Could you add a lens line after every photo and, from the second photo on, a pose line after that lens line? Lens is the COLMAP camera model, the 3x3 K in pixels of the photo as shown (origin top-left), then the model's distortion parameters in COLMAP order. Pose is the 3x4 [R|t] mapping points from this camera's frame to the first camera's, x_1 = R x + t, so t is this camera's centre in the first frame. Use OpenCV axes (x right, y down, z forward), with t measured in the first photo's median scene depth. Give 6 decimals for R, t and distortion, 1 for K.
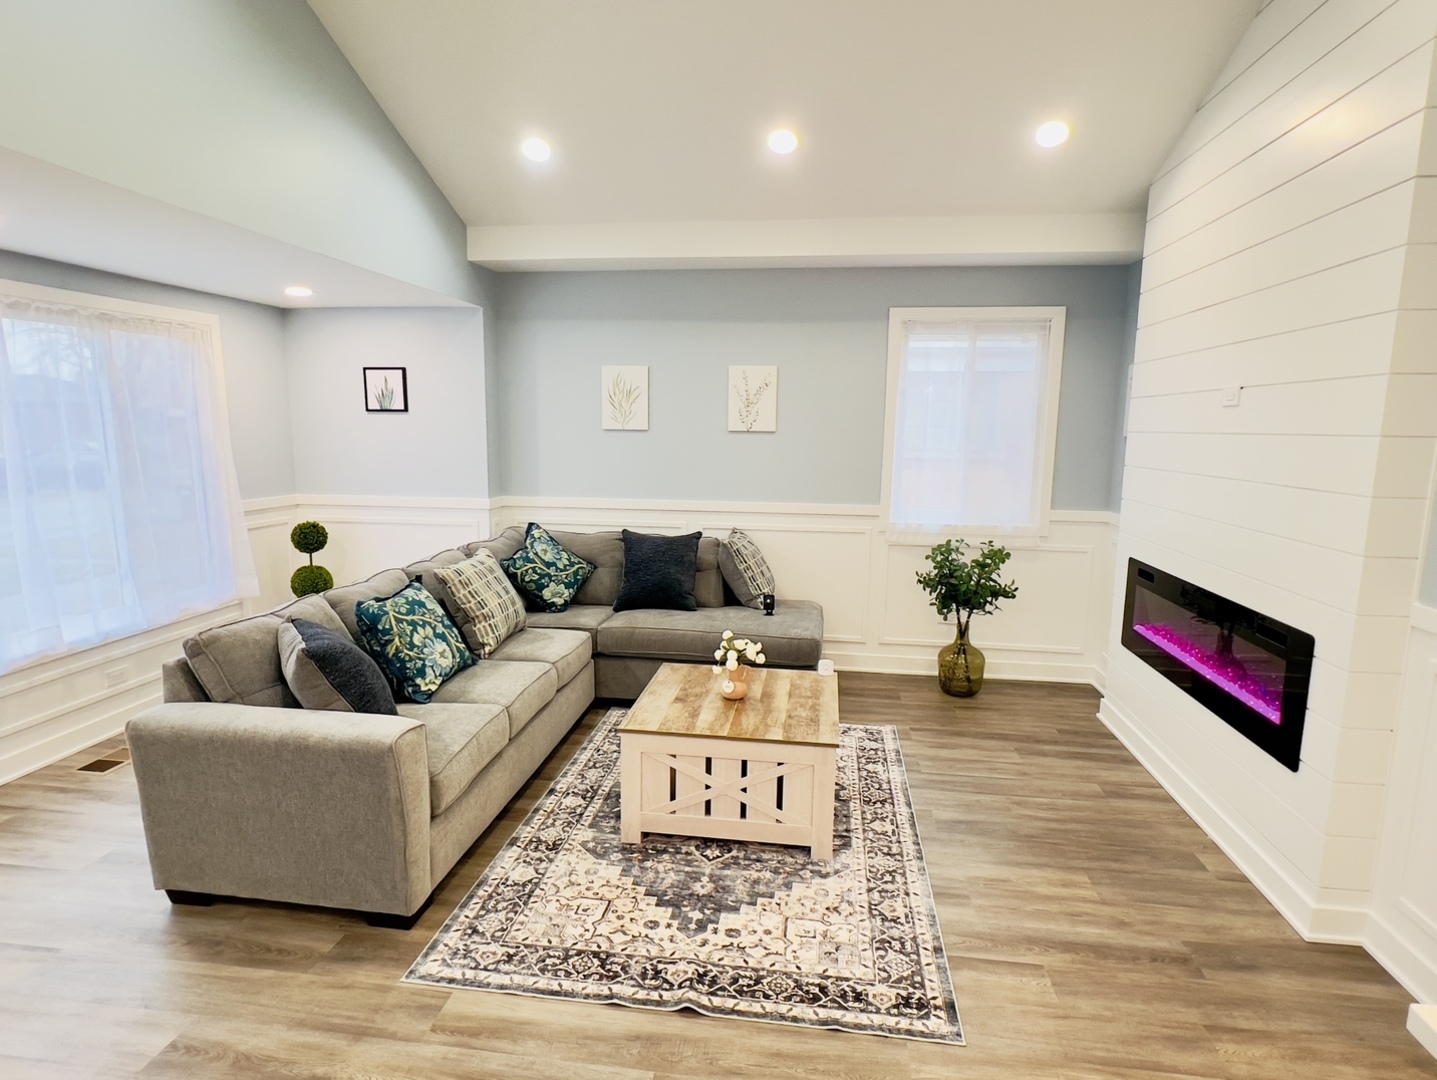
lens RADIAL K [[772.3, 0, 724.1], [0, 772.3, 542.2], [0, 0, 1]] dist [-0.001139, 0.000832]
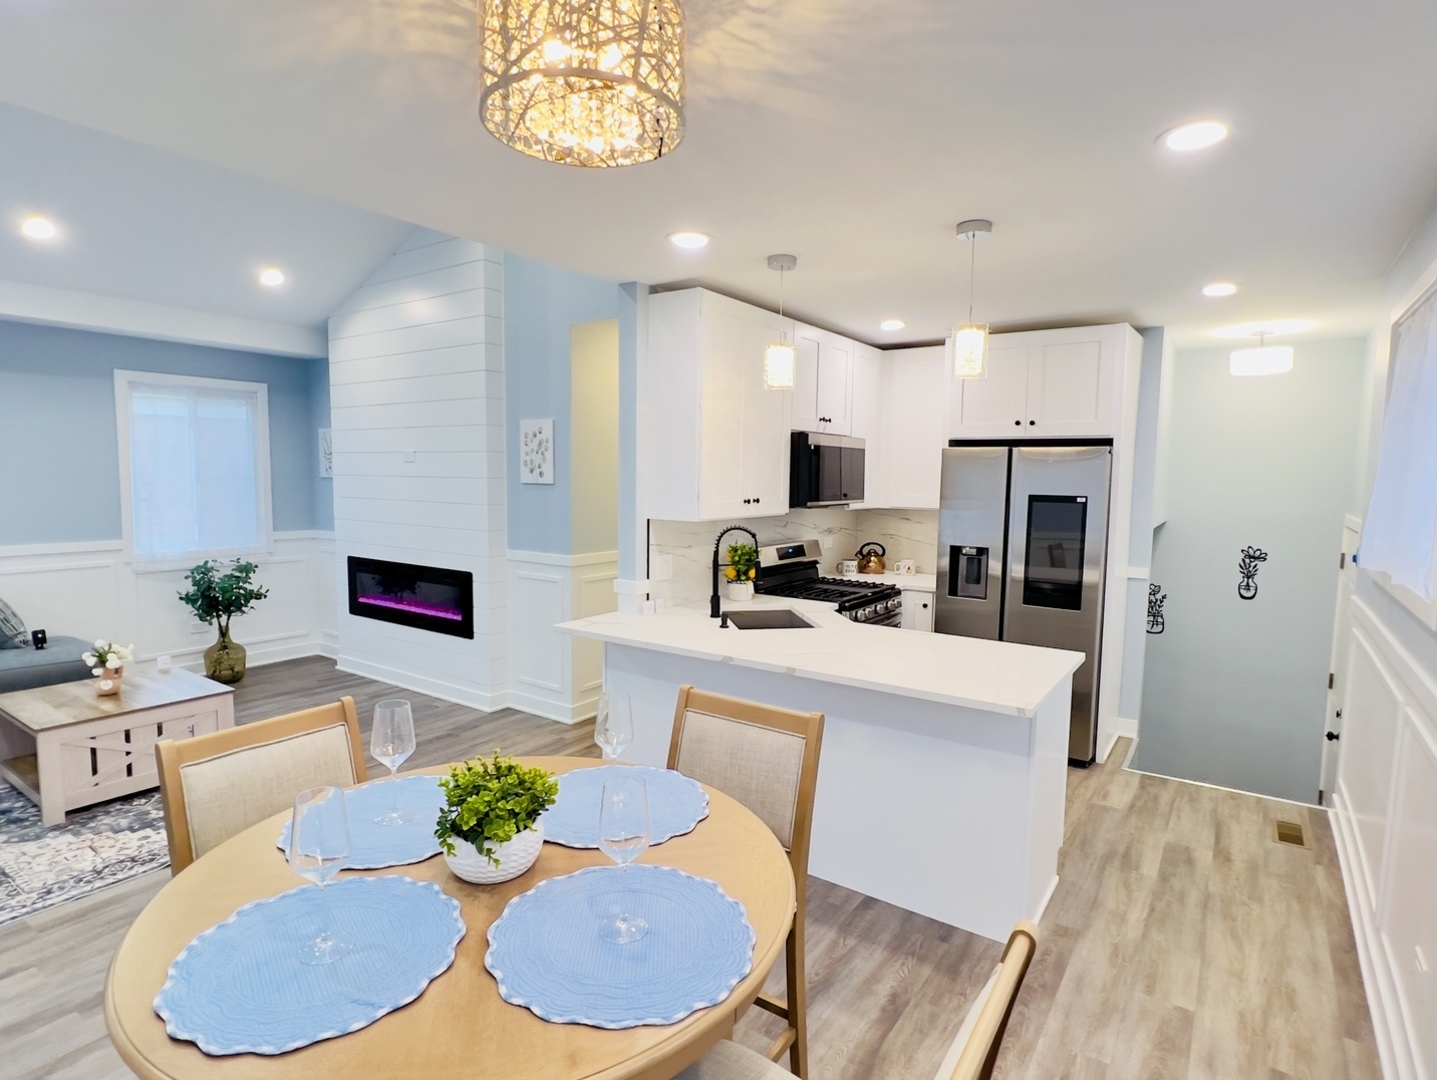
lens RADIAL K [[772.3, 0, 718.9], [0, 772.3, 542.8], [0, 0, 1]] dist [-0.001139, 0.000832]
pose [[0.457985, -0.087560, 0.884637, -0.501758], [0.126276, 0.991454, 0.032758, 0.036566], [-0.879946, 0.096706, 0.465128, -0.373084]]
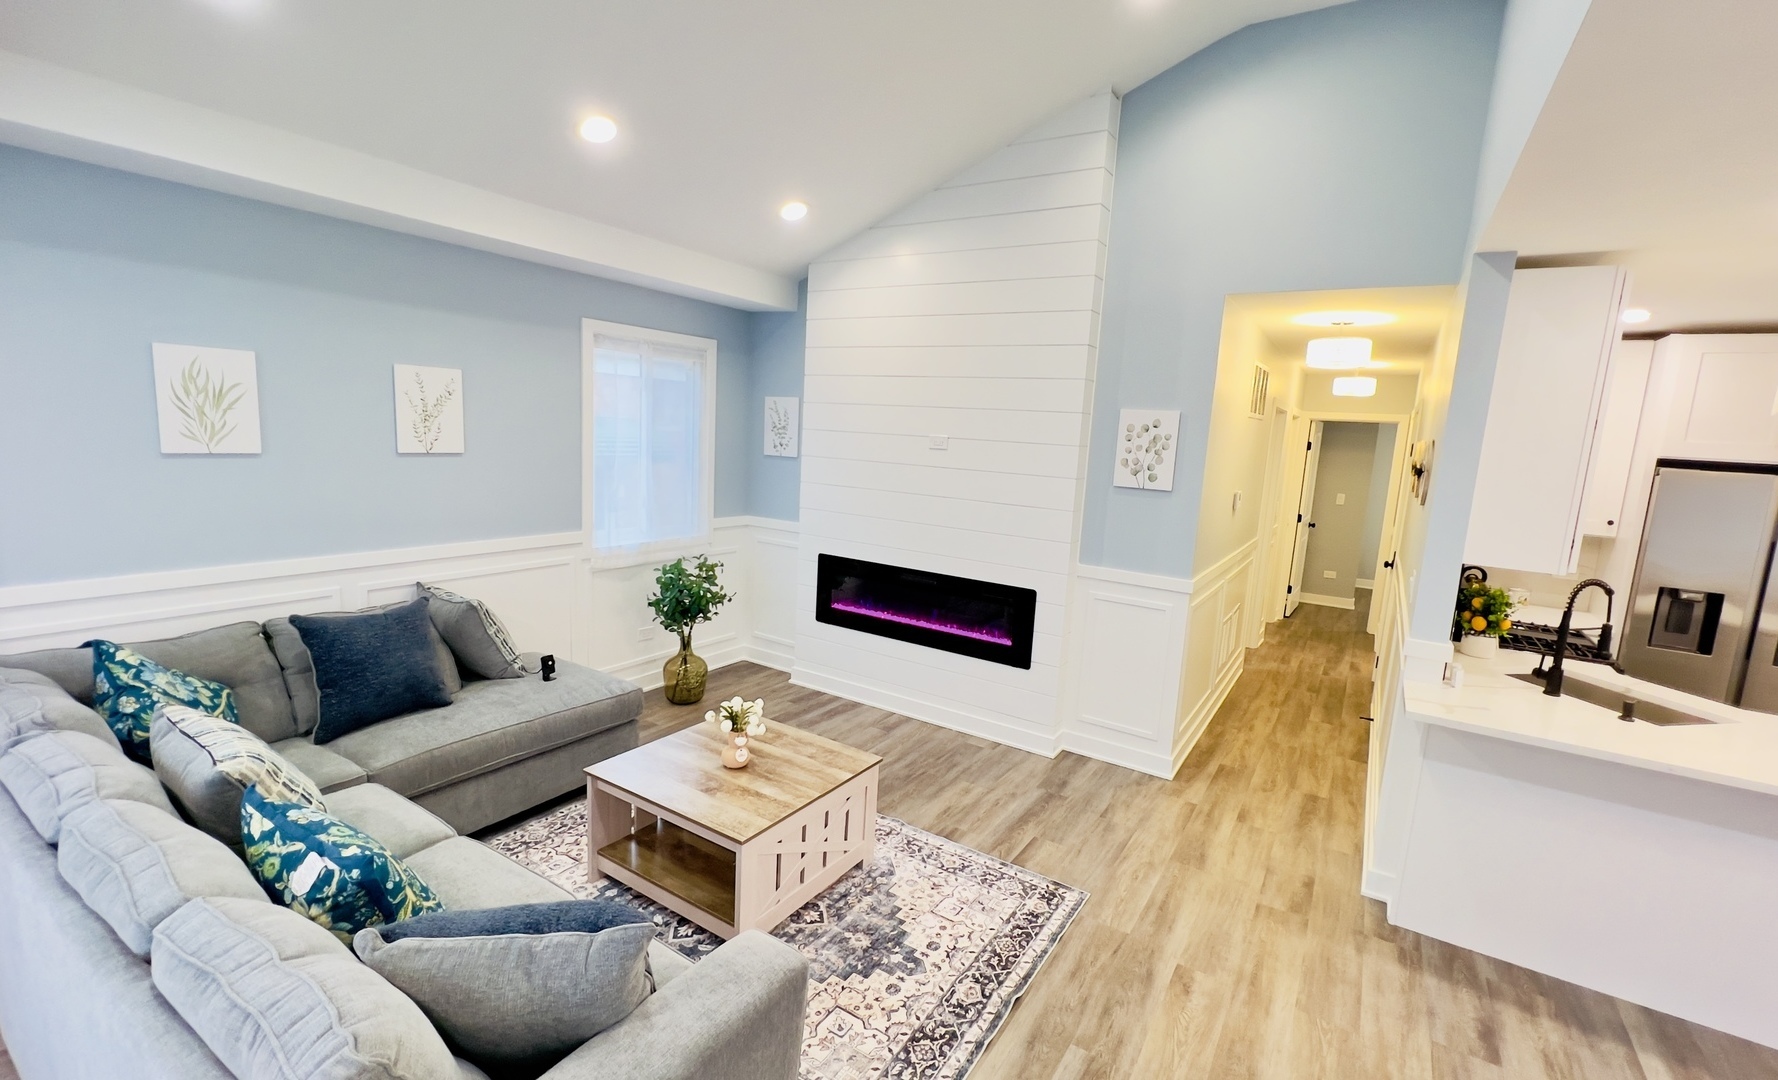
lens RADIAL K [[769.4, 0, 889.7], [0, 769.4, 540.3], [0, 0, 1]] dist [-0.000594, 0.000272]
pose [[0.421855, -0.123576, 0.898202, -0.586686], [0.085976, 0.991656, 0.096054, -0.117601], [-0.902578, 0.036703, 0.428960, 0.346732]]
